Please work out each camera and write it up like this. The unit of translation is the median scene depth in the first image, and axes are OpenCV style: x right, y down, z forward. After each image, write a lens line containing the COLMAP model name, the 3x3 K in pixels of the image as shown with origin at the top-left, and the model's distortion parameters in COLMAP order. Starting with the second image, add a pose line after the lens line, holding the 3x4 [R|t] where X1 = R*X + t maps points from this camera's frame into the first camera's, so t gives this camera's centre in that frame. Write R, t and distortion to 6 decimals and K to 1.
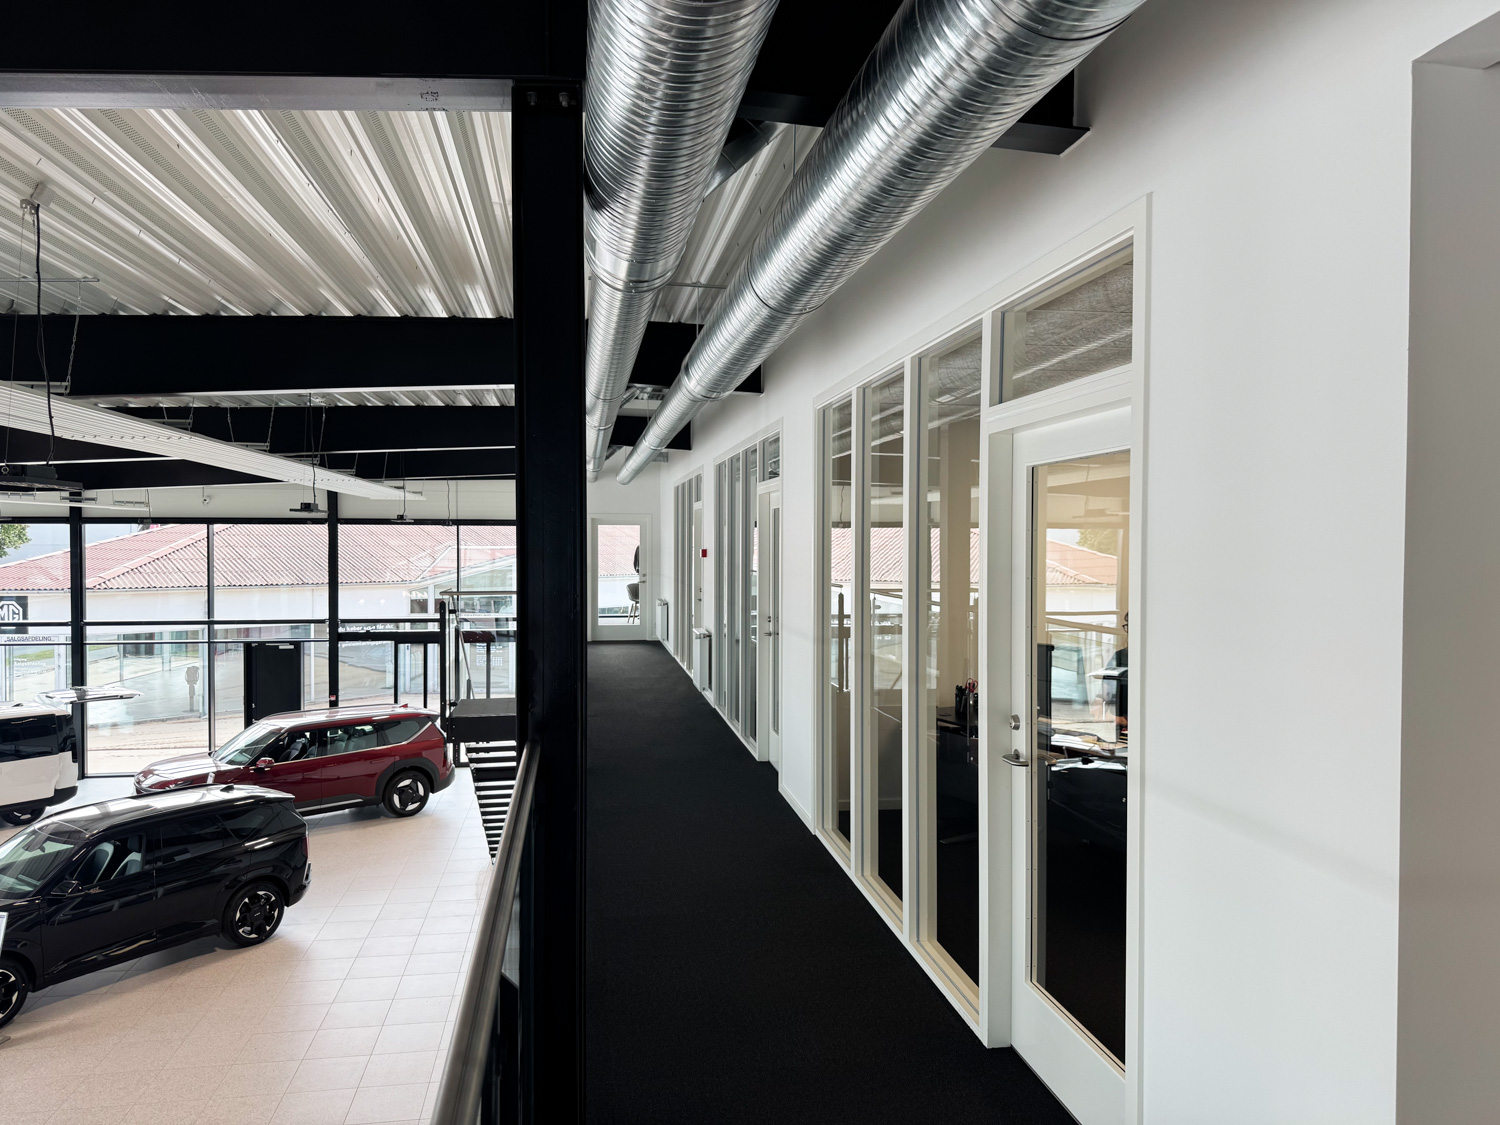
lens RADIAL K [[1052.5, 0, 750.0], [0, 1052.5, 562.5], [0, 0, 1]] dist [-0.001561, -0.006104]
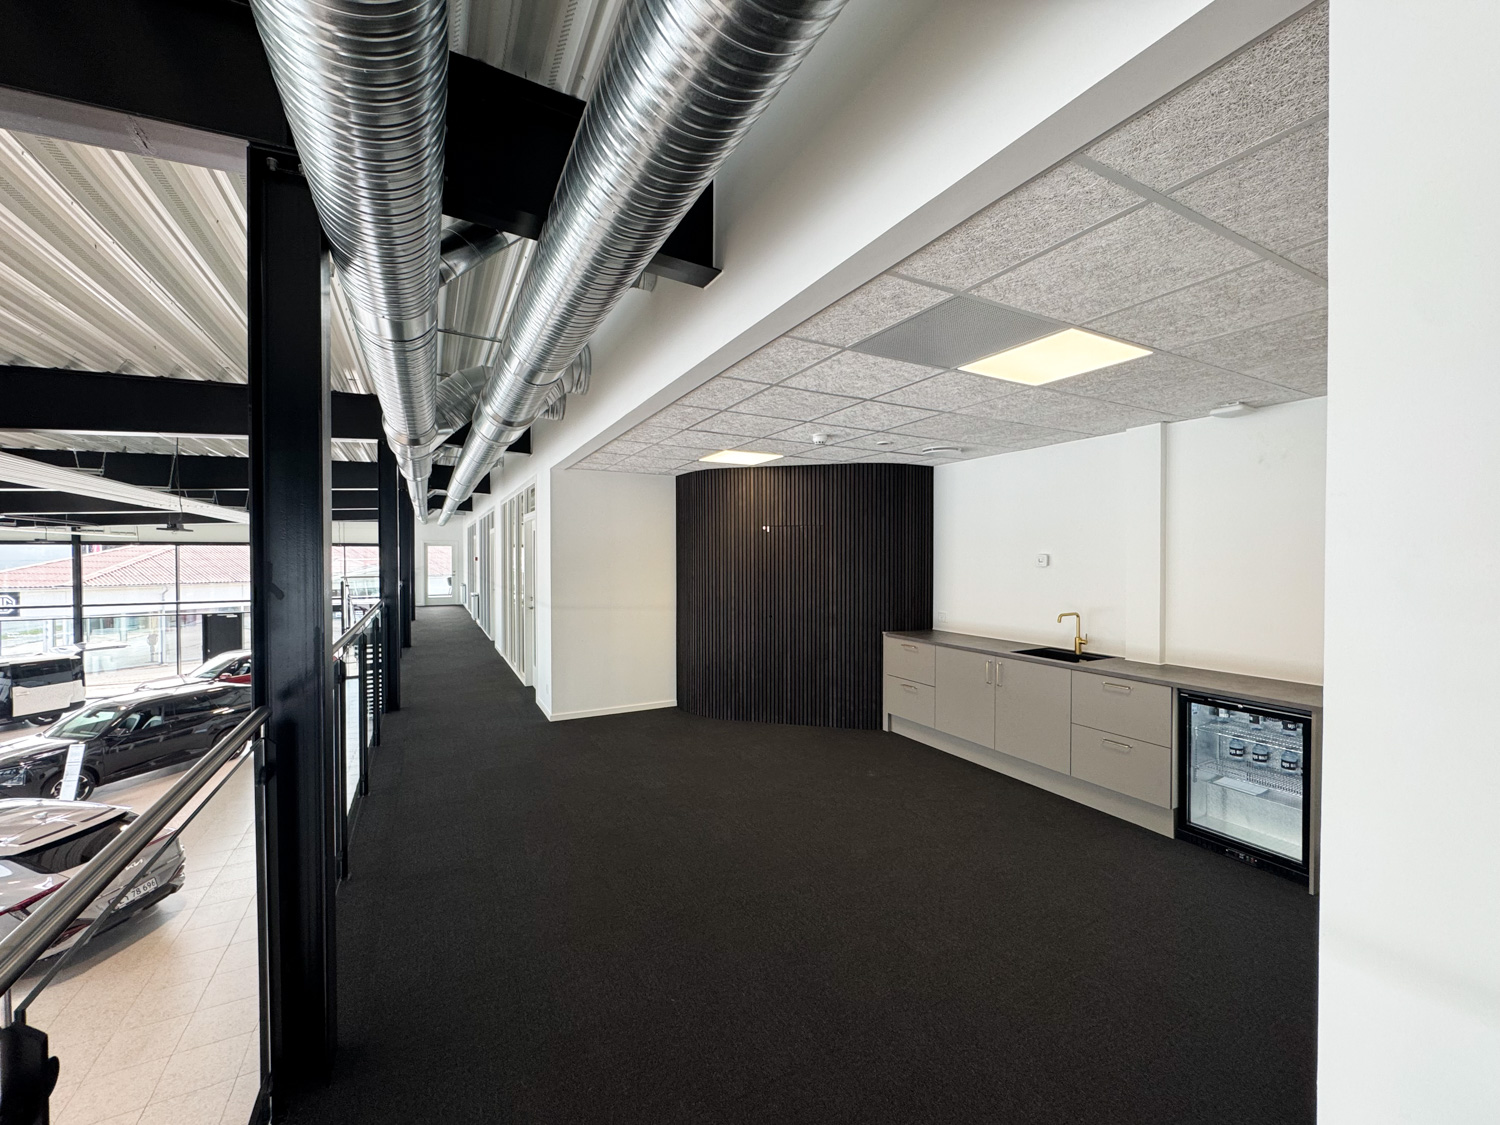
lens RADIAL K [[608.2, 0, 750.0], [0, 608.2, 562.5], [0, 0, 1]] dist [-0.007530, 0.000268]
pose [[0.945936, -0.007490, 0.324268, 0.058991], [0.010682, 0.999910, -0.008065, 0.010475], [-0.324178, 0.011093, 0.945931, -0.270831]]
